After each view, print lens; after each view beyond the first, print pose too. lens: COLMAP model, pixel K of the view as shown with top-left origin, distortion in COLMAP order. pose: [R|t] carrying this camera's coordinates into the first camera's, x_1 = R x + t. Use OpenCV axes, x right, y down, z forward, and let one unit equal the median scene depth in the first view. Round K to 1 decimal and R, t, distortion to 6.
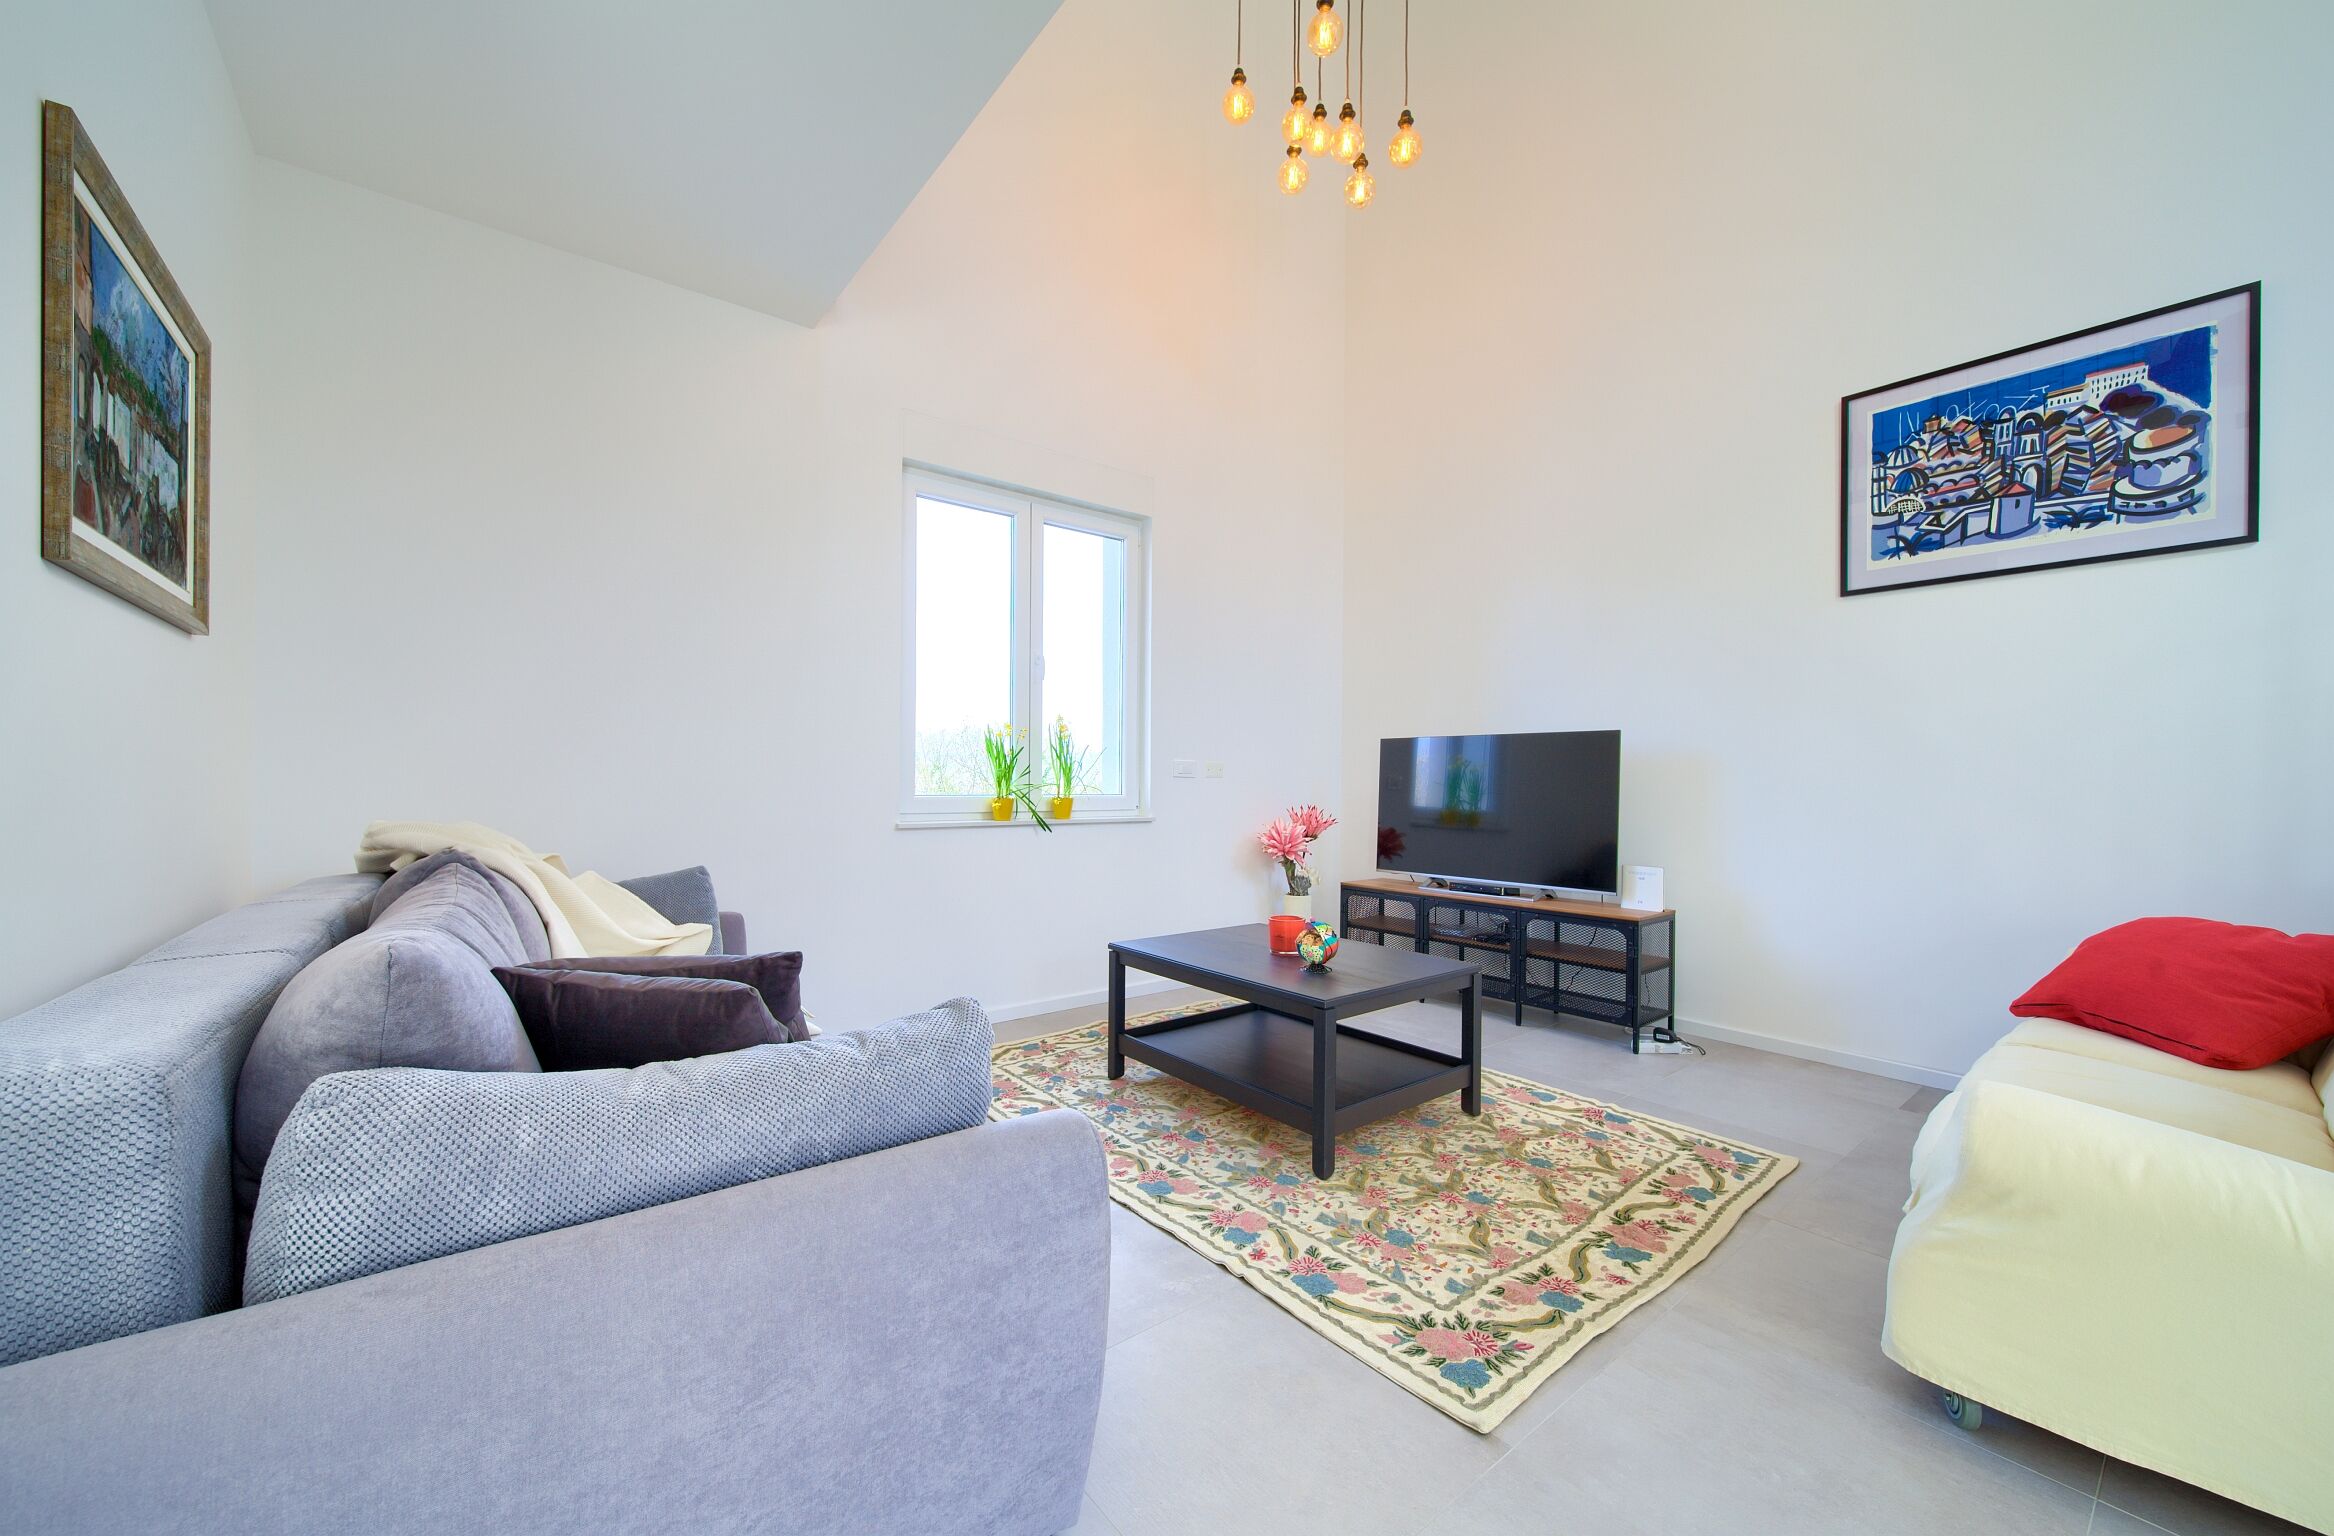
lens RADIAL K [[861.4, 0, 1165.9], [0, 861.4, 787.5], [0, 0, 1]] dist [-0.002859, -0.000728]
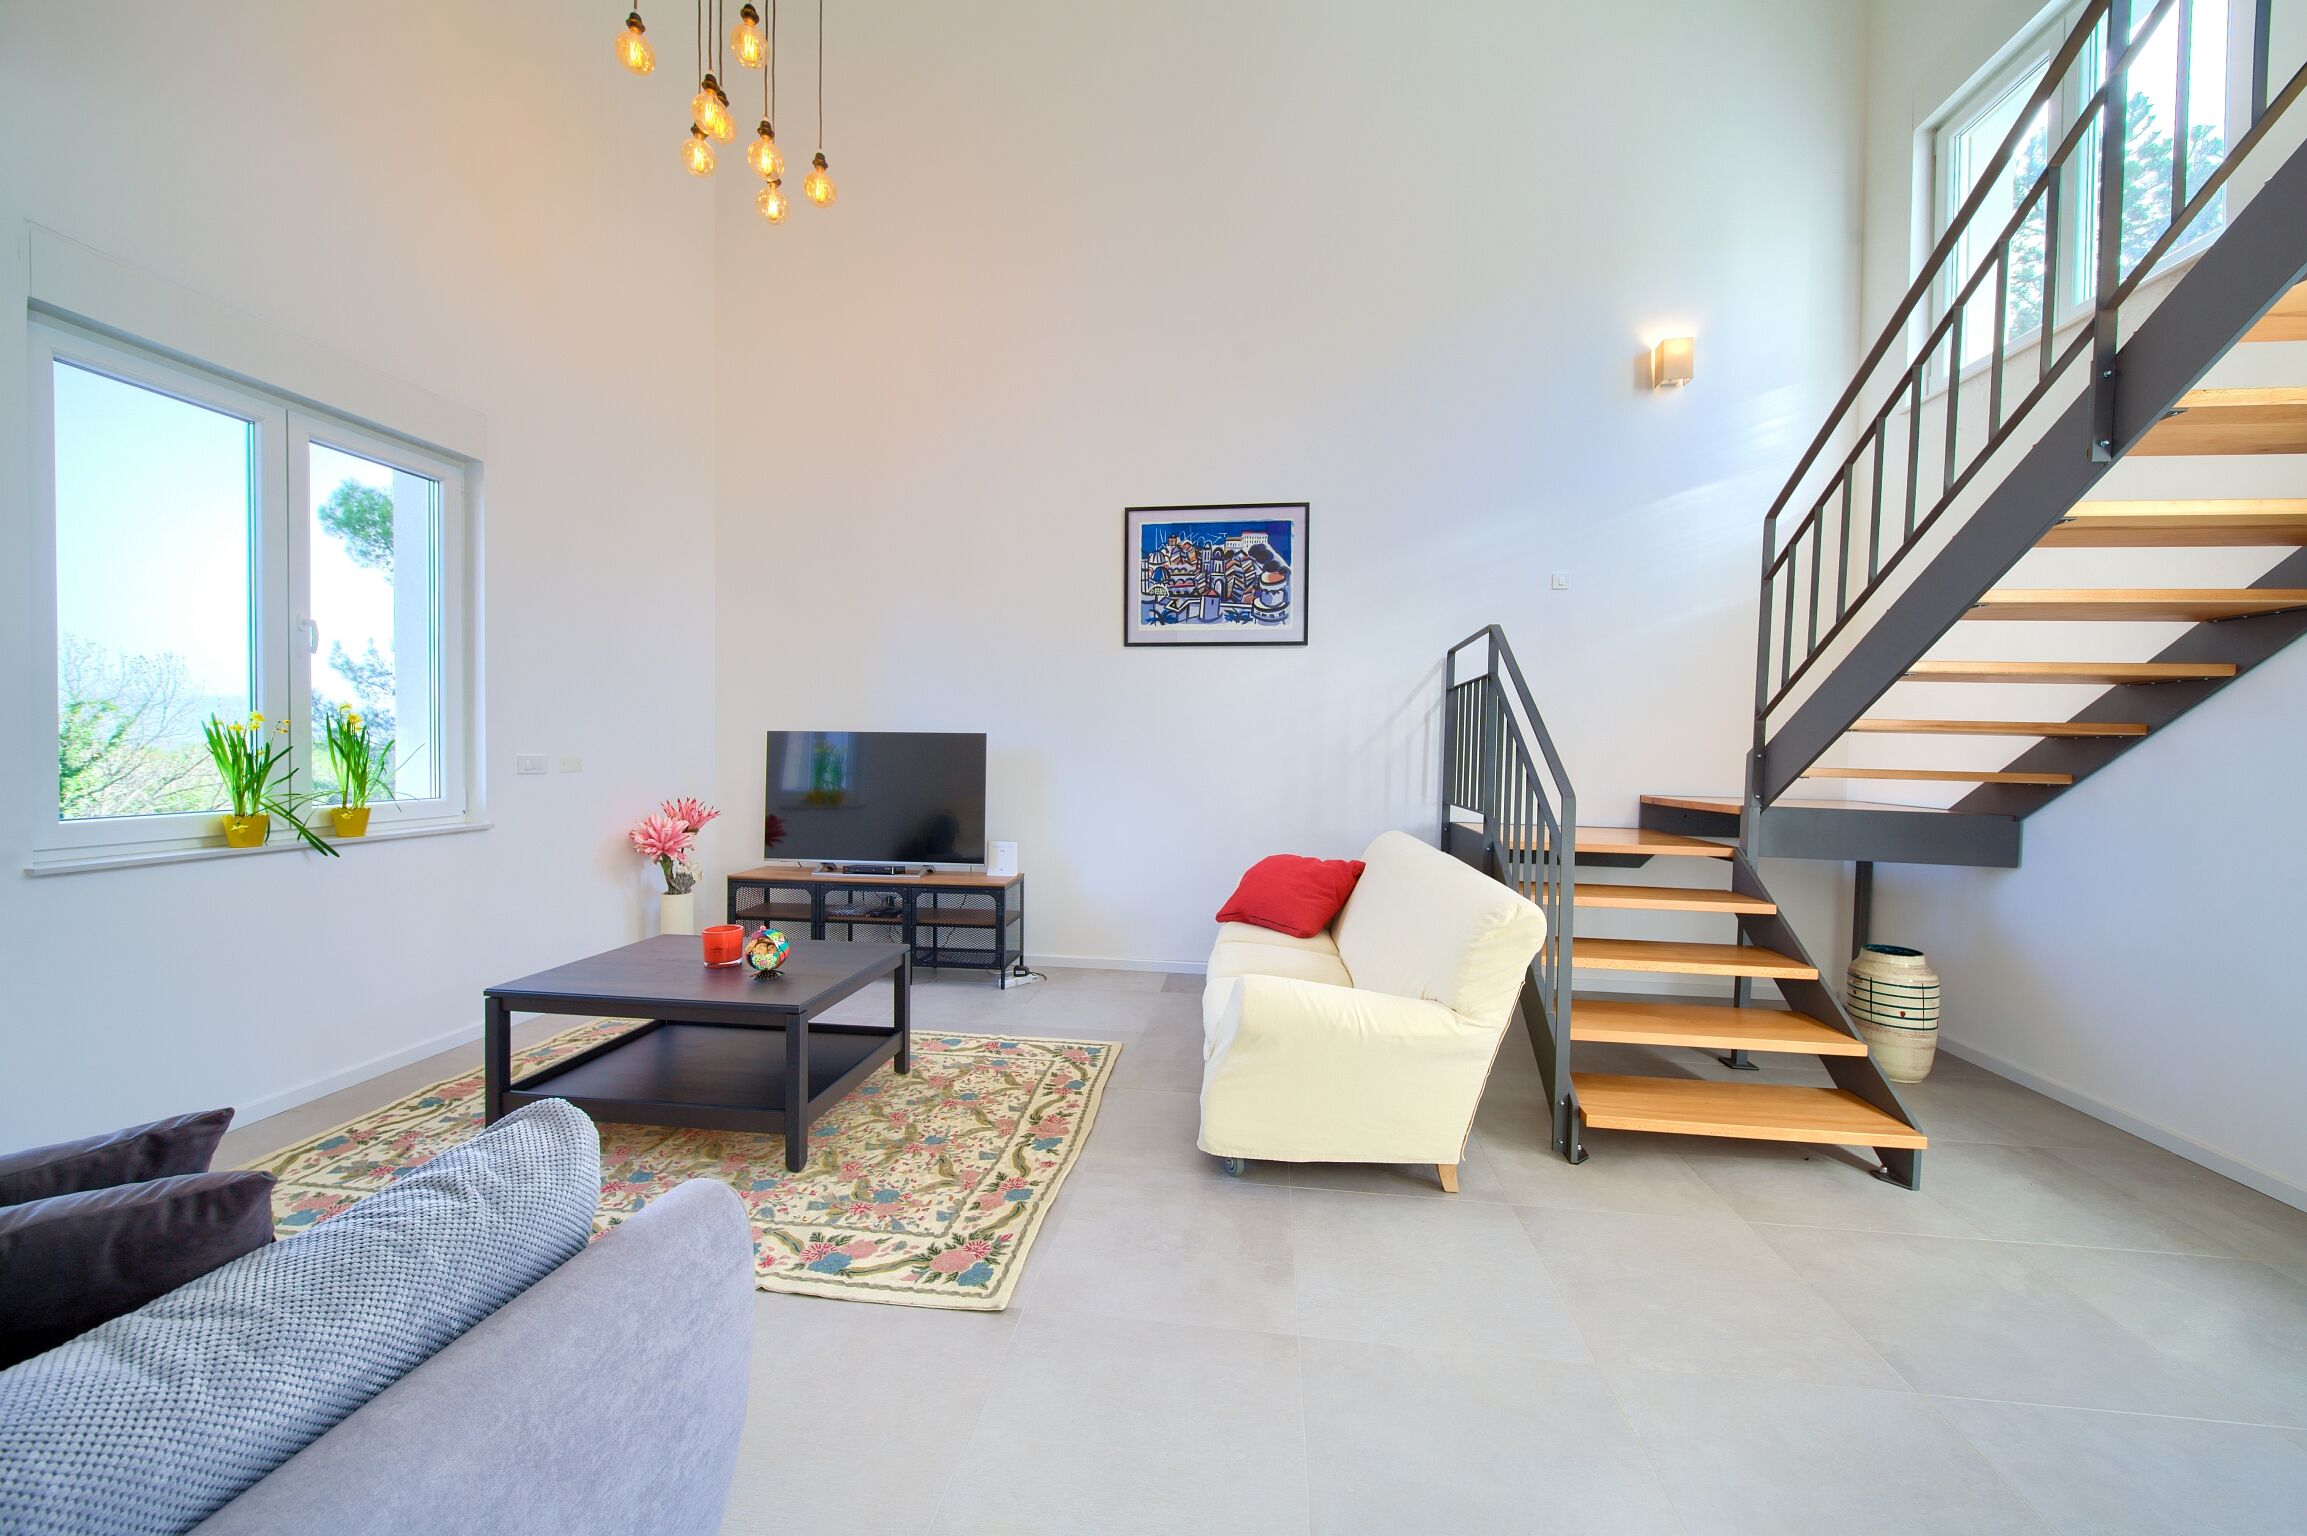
lens RADIAL K [[822.7, 0, 1159.7], [0, 822.7, 762.0], [0, 0, 1]] dist [-0.001070, -0.002243]
pose [[0.712803, -0.012108, 0.701260, -0.166668], [-0.000094, 0.999849, 0.017359, -0.059272], [-0.701364, -0.012439, 0.712694, -0.034180]]
